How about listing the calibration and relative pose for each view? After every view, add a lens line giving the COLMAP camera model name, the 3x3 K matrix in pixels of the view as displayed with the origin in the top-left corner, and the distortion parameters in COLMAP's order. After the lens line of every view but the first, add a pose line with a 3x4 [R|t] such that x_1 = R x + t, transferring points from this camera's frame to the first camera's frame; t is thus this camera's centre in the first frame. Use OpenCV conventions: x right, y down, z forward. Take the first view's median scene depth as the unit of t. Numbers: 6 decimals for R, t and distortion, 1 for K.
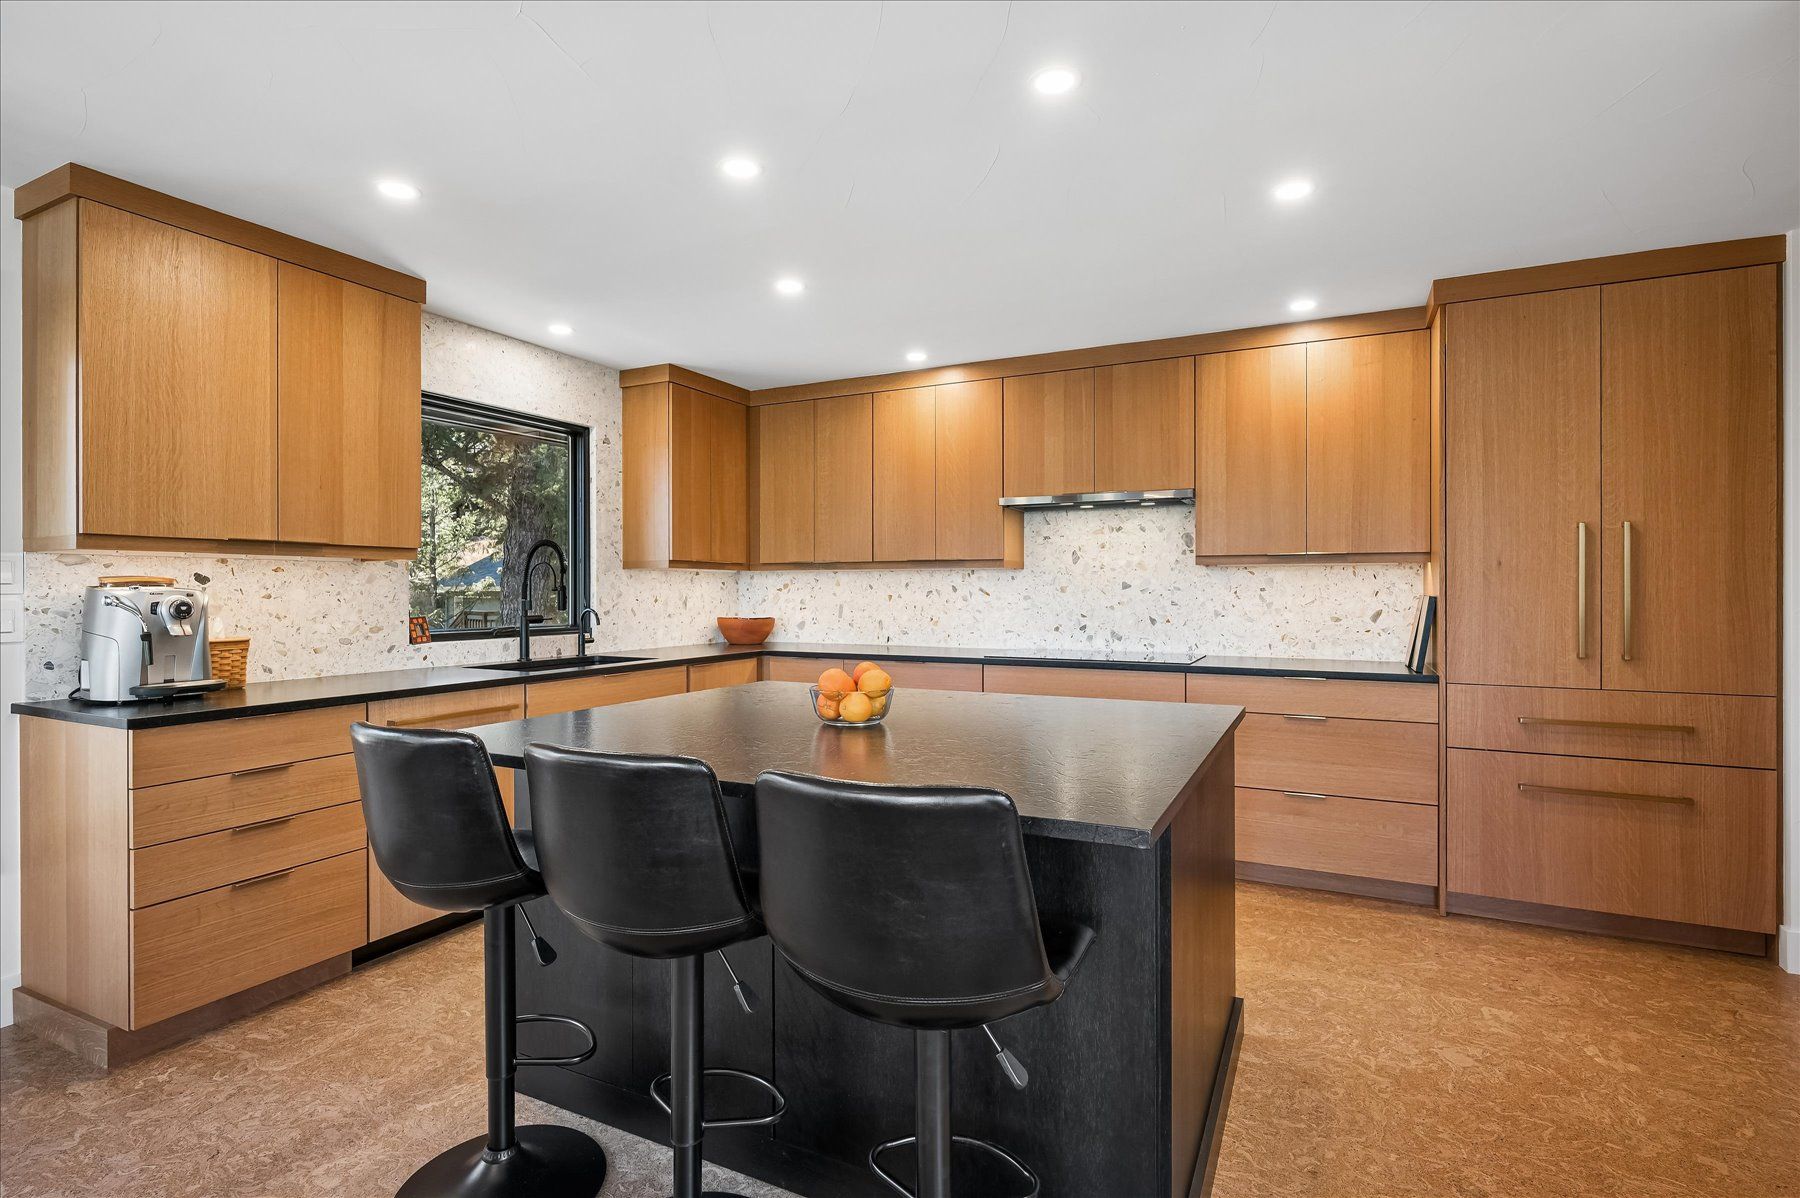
lens RADIAL K [[882.9, 0, 870.2], [0, 882.9, 593.8], [0, 0, 1]] dist [0.000454, 0.000161]
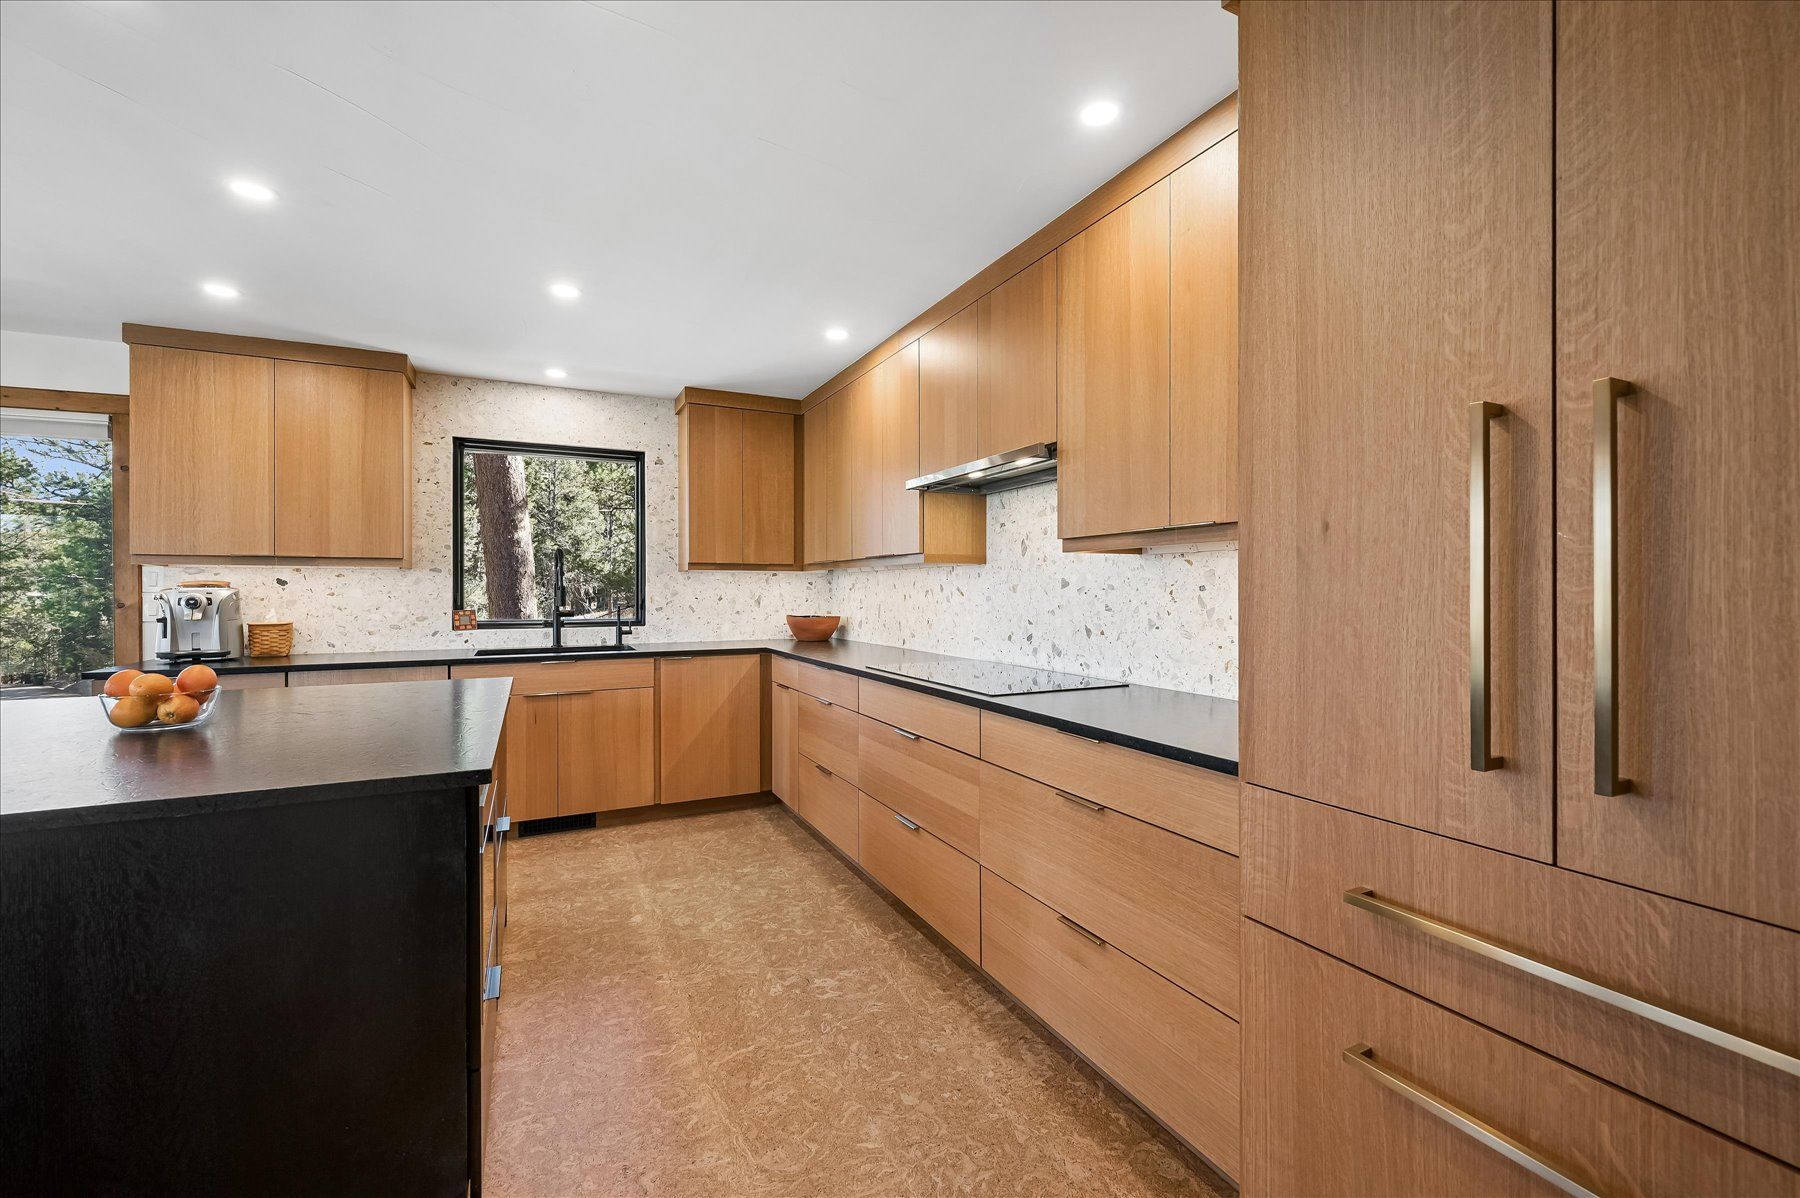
lens RADIAL K [[738.2, 0, 877.5], [0, 738.2, 594.8], [0, 0, 1]] dist [-0.000607, -0.000098]
pose [[0.798773, 0.003315, -0.601624, 0.564177], [-0.002287, 0.999994, 0.002473, -0.000561], [0.601628, -0.000599, 0.798776, 0.428220]]
